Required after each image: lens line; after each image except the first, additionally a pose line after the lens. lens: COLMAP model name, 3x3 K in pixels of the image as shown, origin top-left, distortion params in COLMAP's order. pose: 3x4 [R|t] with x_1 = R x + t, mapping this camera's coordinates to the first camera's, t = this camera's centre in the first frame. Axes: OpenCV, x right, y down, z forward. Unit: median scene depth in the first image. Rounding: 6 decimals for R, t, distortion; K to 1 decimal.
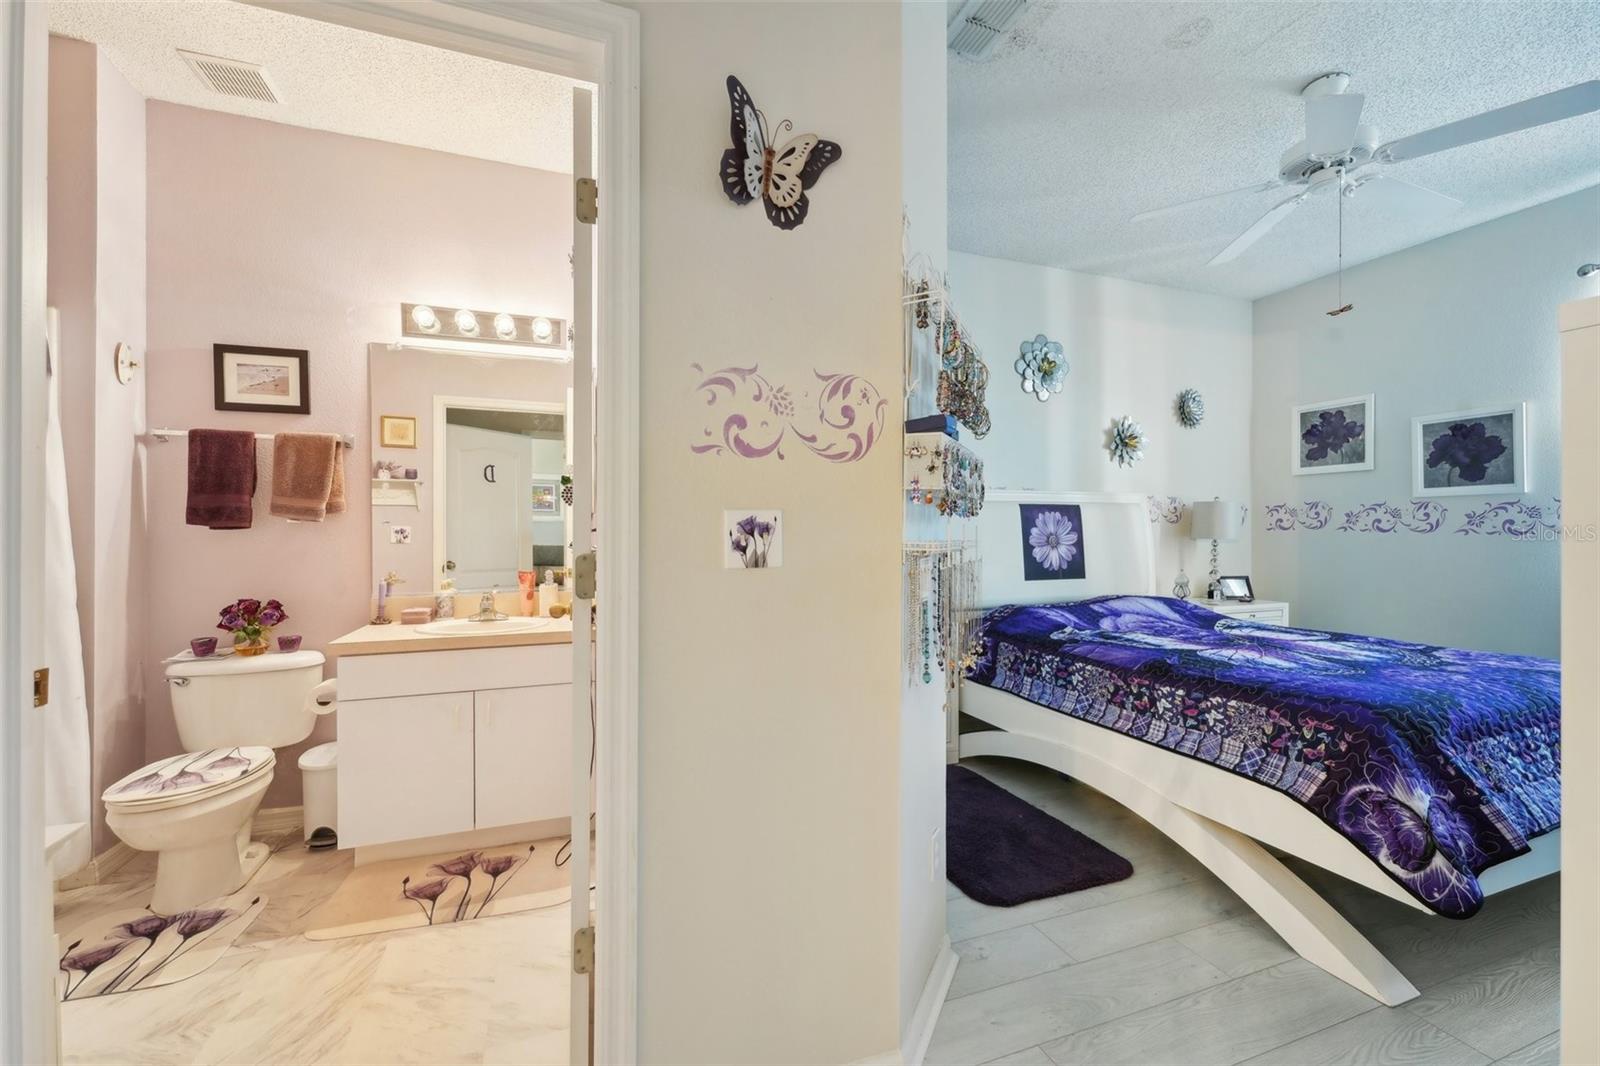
lens RADIAL K [[645.4, 0, 798.7], [0, 645.4, 532.0], [0, 0, 1]] dist [0.002398, 0.000093]
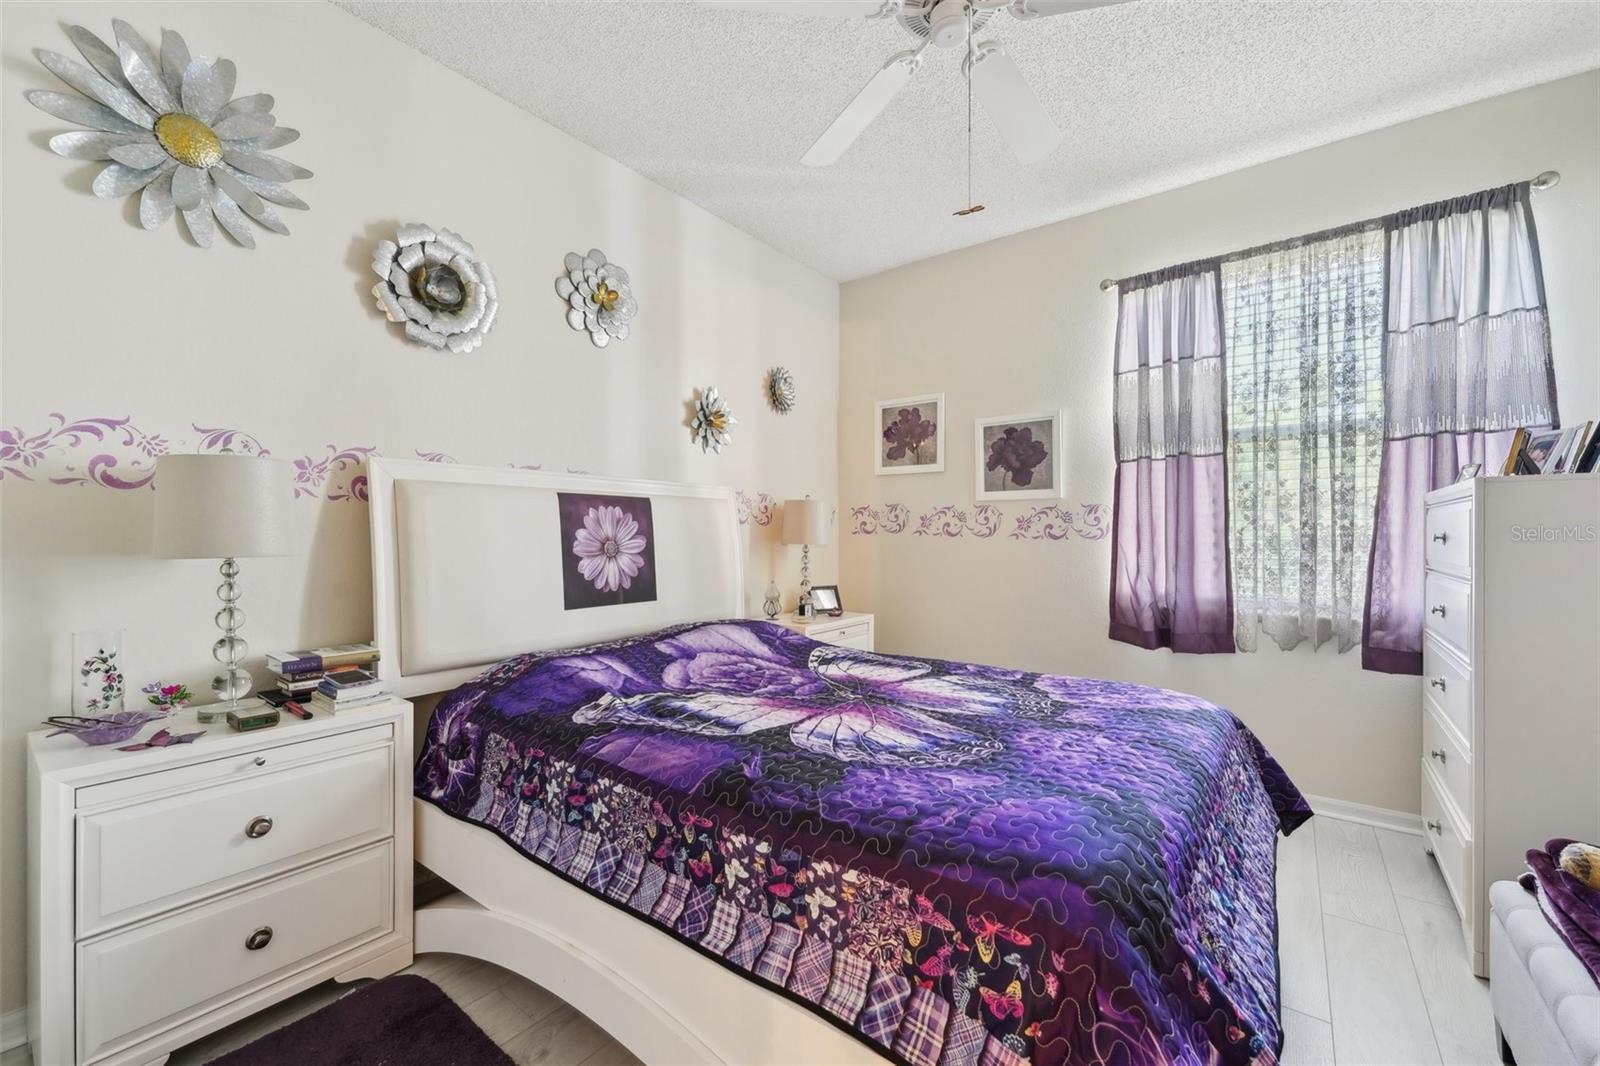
lens RADIAL K [[658.8, 0, 811.0], [0, 658.8, 532.4], [0, 0, 1]] dist [0.001292, 0.000146]
pose [[0.831128, 0.004225, 0.556066, 0.215169], [-0.001875, 0.999987, -0.004795, -0.000762], [-0.556078, 0.002942, 0.831125, 0.354044]]
